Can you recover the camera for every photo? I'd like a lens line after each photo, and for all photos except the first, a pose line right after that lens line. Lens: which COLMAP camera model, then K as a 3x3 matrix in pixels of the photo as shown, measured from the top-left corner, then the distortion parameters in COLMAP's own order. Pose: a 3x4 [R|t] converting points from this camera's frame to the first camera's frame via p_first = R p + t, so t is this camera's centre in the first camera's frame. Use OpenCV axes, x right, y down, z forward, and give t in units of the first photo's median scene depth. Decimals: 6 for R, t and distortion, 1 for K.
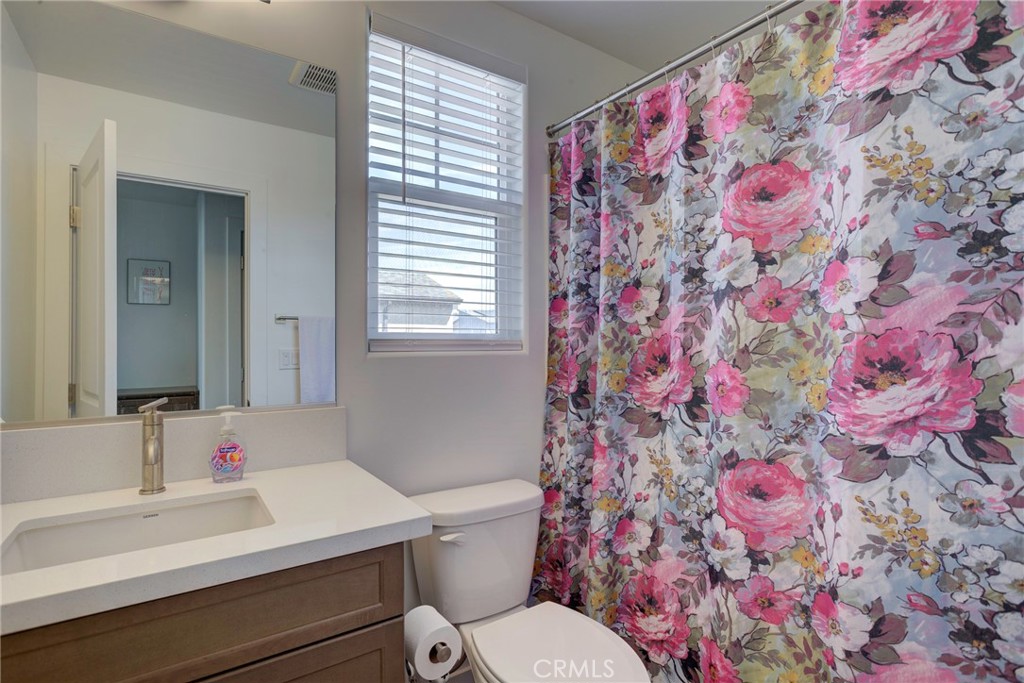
lens RADIAL K [[504.9, 0, 512.0], [0, 504.9, 341.5], [0, 0, 1]] dist [-0.009411, 0.001365]
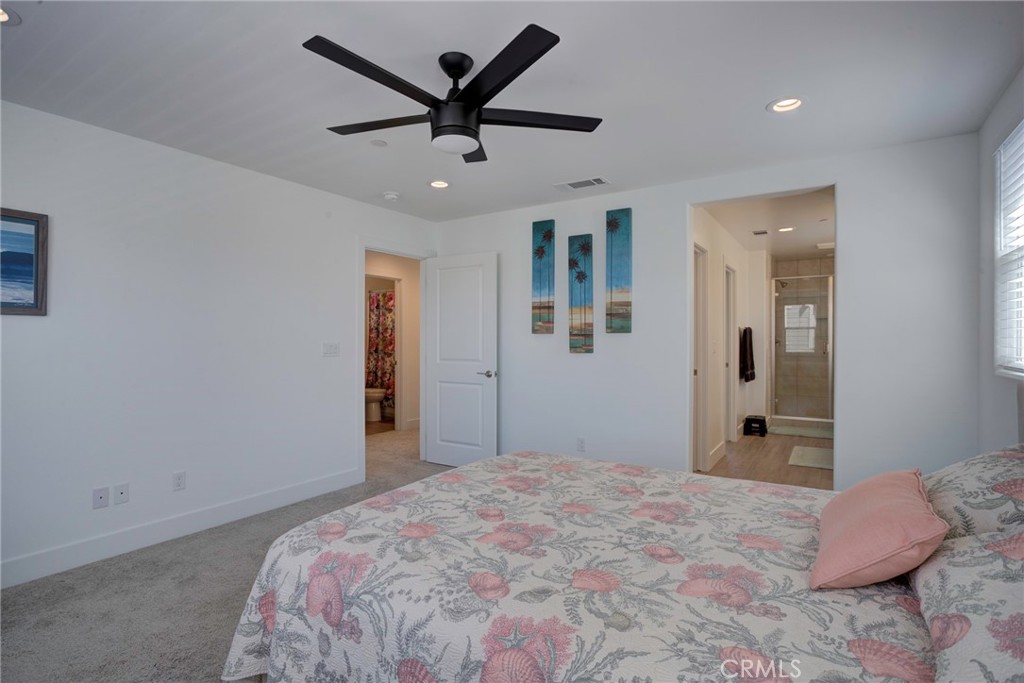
lens RADIAL K [[504.9, 0, 512.0], [0, 504.9, 341.5], [0, 0, 1]] dist [-0.009411, 0.001365]
pose [[0.924078, 0.004690, 0.382176, -0.518743], [-0.005453, 0.999985, 0.000915, 0.007432], [-0.382166, -0.002929, 0.924089, -4.053386]]
